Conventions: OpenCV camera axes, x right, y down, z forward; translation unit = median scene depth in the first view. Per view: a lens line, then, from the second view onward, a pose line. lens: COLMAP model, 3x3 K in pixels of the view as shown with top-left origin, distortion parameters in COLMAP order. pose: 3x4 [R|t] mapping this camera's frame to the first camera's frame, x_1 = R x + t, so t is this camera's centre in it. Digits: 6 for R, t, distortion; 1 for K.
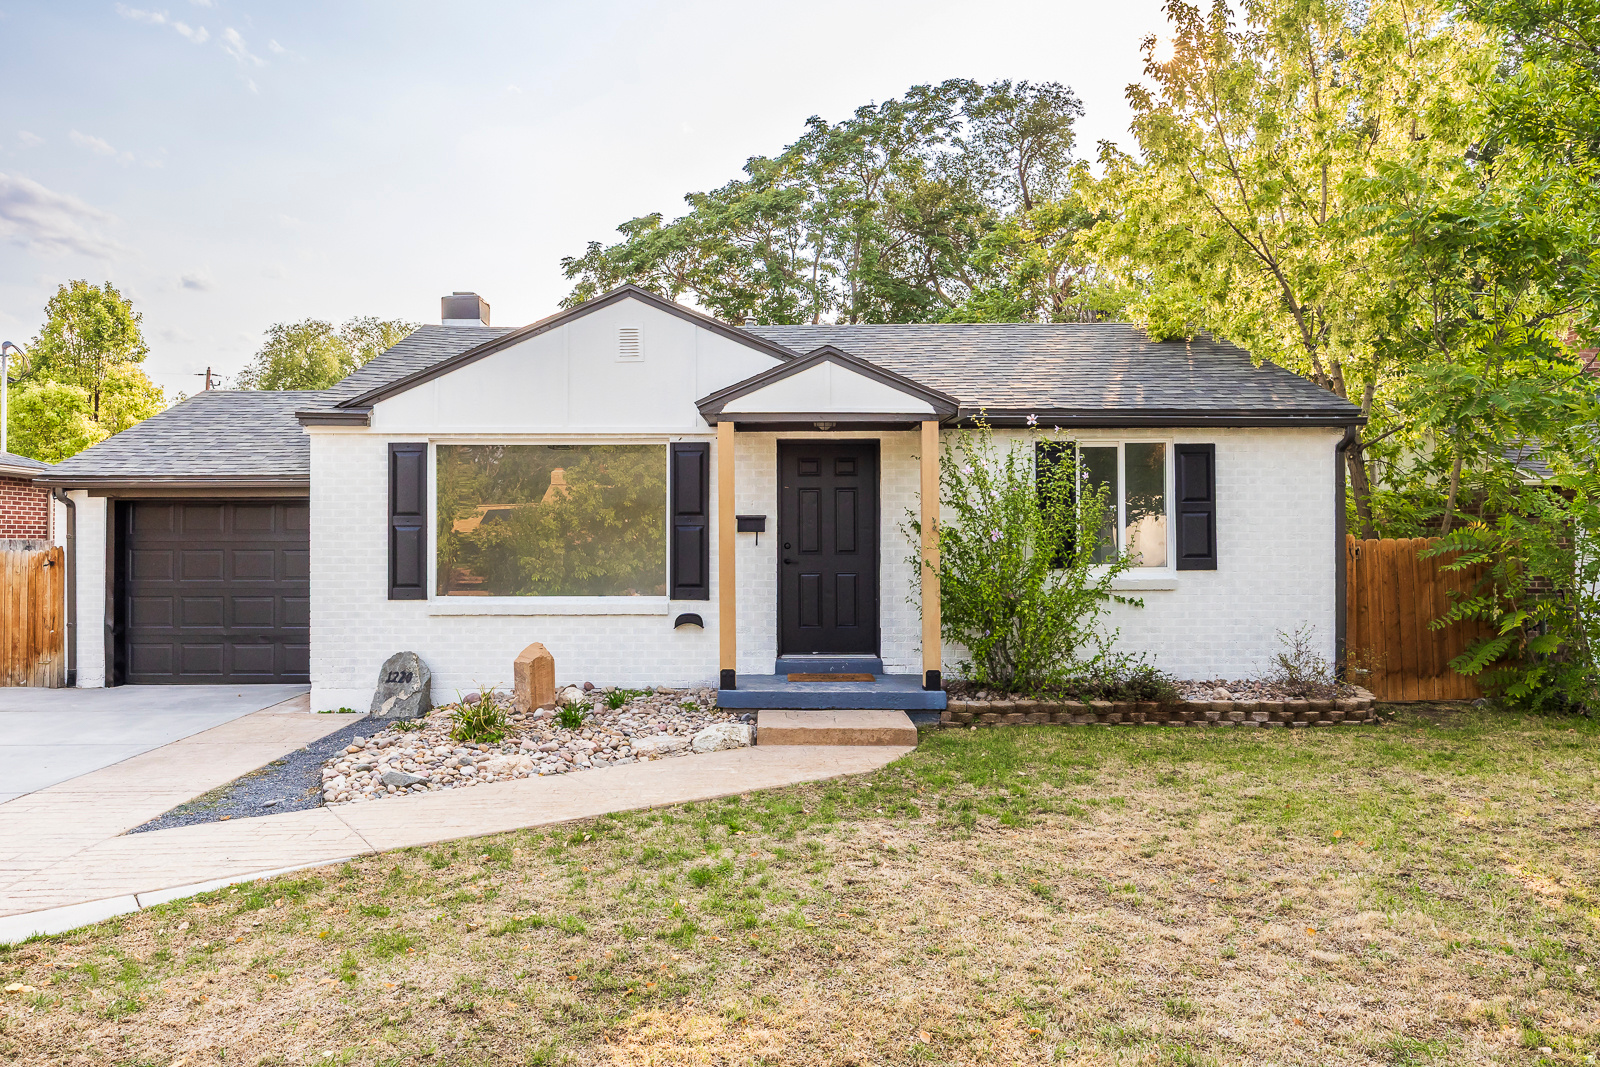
lens RADIAL K [[1079.1, 0, 800.0], [0, 1079.1, 533.5], [0, 0, 1]] dist [-0.002598, -0.000643]
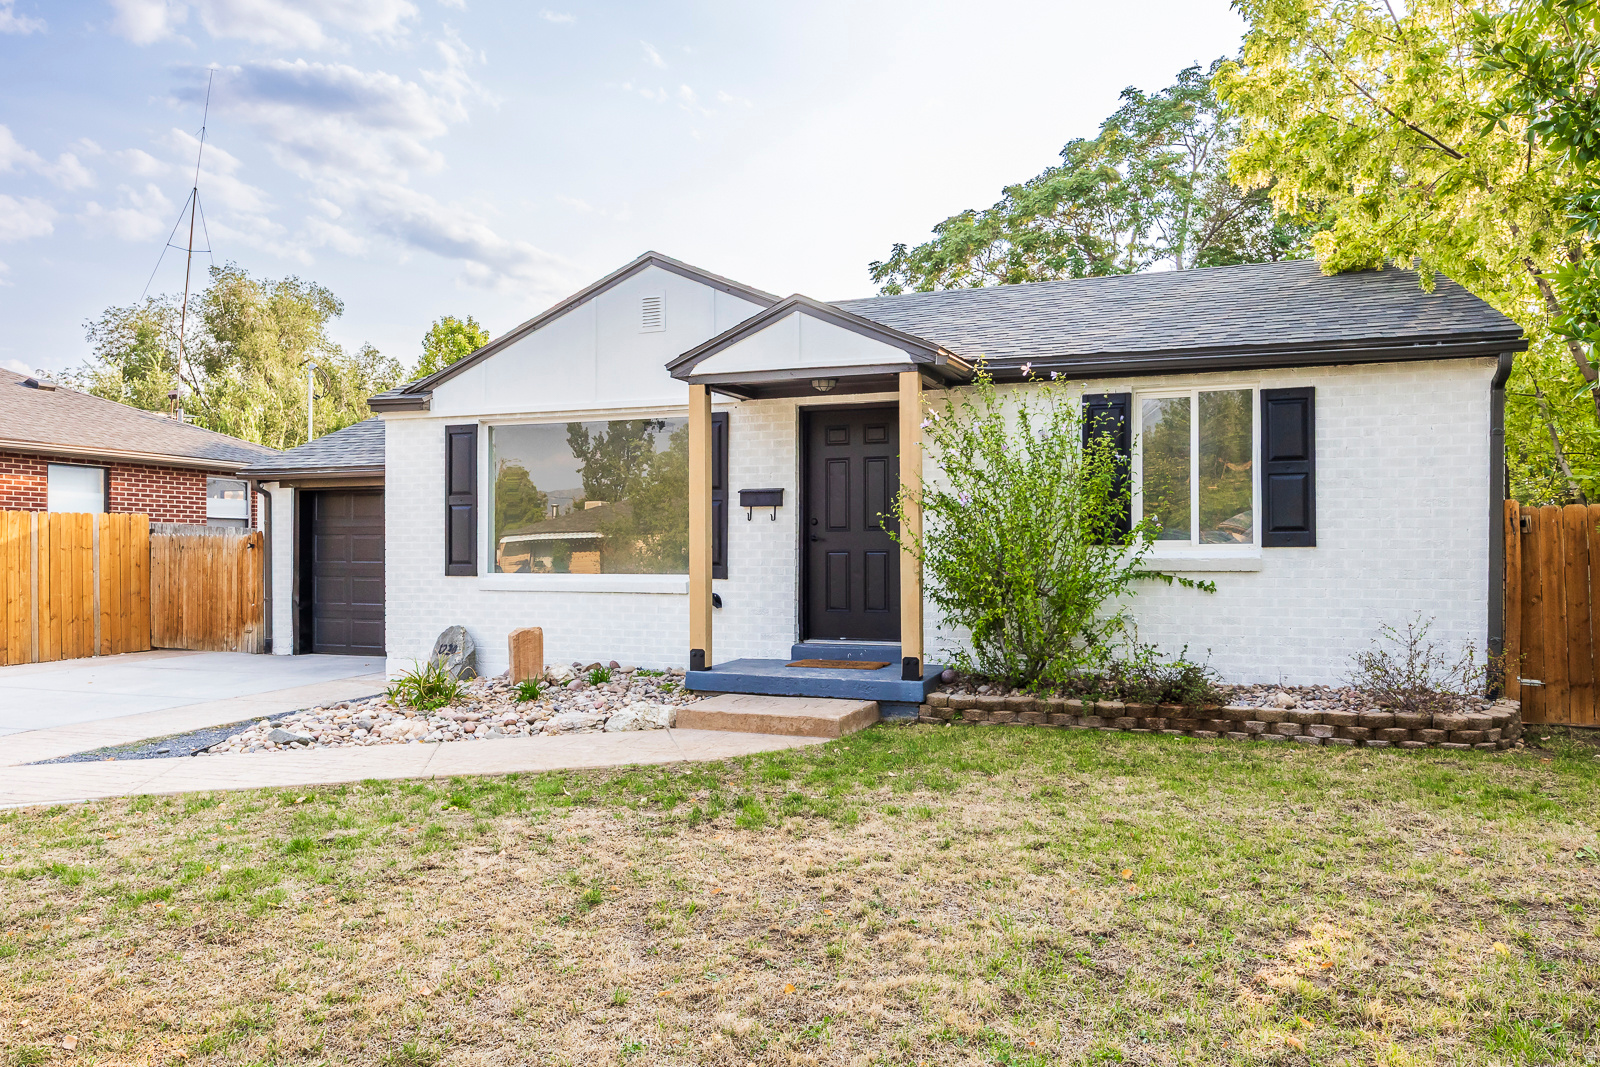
lens RADIAL K [[1073.7, 0, 798.5], [0, 1073.7, 553.9], [0, 0, 1]] dist [-0.002412, -0.000352]
pose [[0.944232, 0.001819, -0.329277, 0.286387], [0.002569, 0.999914, 0.012891, 0.027892], [0.329272, -0.013018, 0.944145, 0.132452]]
